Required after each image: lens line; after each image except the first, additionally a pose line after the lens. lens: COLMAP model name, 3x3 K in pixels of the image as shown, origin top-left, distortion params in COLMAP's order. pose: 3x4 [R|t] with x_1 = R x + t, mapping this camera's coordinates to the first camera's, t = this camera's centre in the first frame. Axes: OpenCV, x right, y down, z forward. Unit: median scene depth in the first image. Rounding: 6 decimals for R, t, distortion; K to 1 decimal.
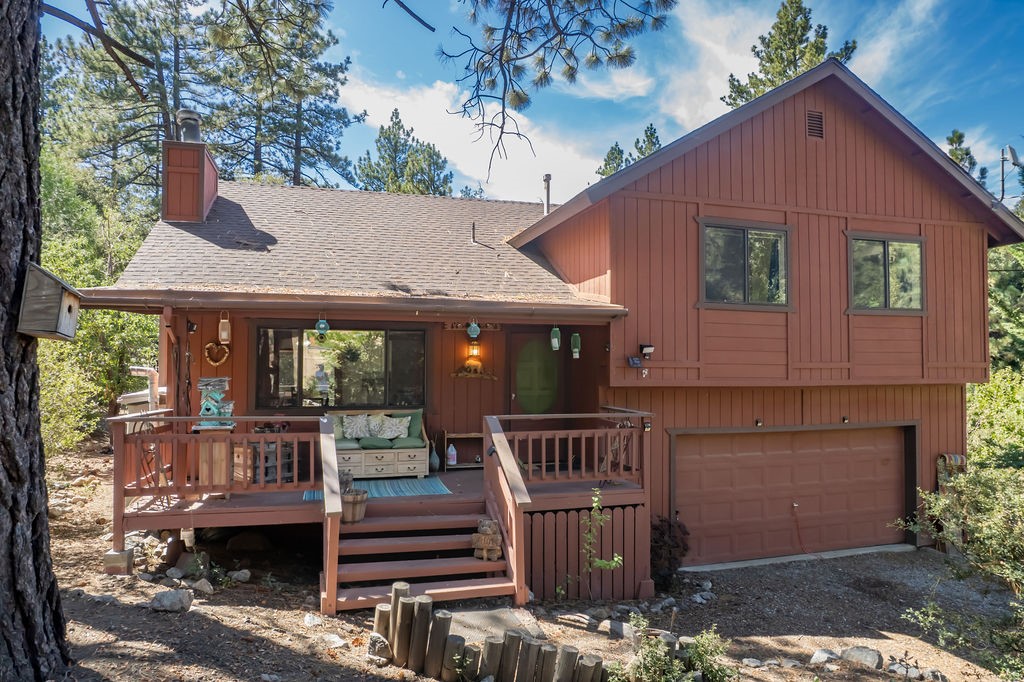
lens RADIAL K [[652.7, 0, 520.4], [0, 652.7, 346.6], [0, 0, 1]] dist [-0.078163, 0.070554]
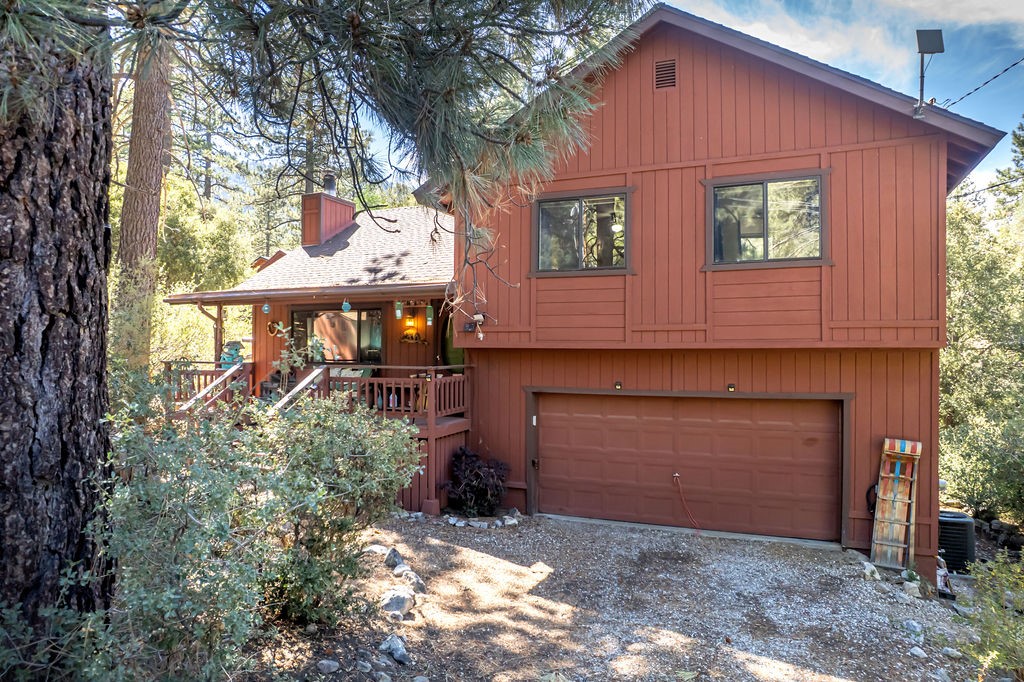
lens RADIAL K [[652.7, 0, 520.4], [0, 652.7, 346.6], [0, 0, 1]] dist [-0.078163, 0.070554]
pose [[0.769086, -0.006812, -0.639109, 0.899637], [0.018924, 0.999747, 0.012117, 0.041344], [0.638865, -0.021414, 0.769021, 0.119536]]
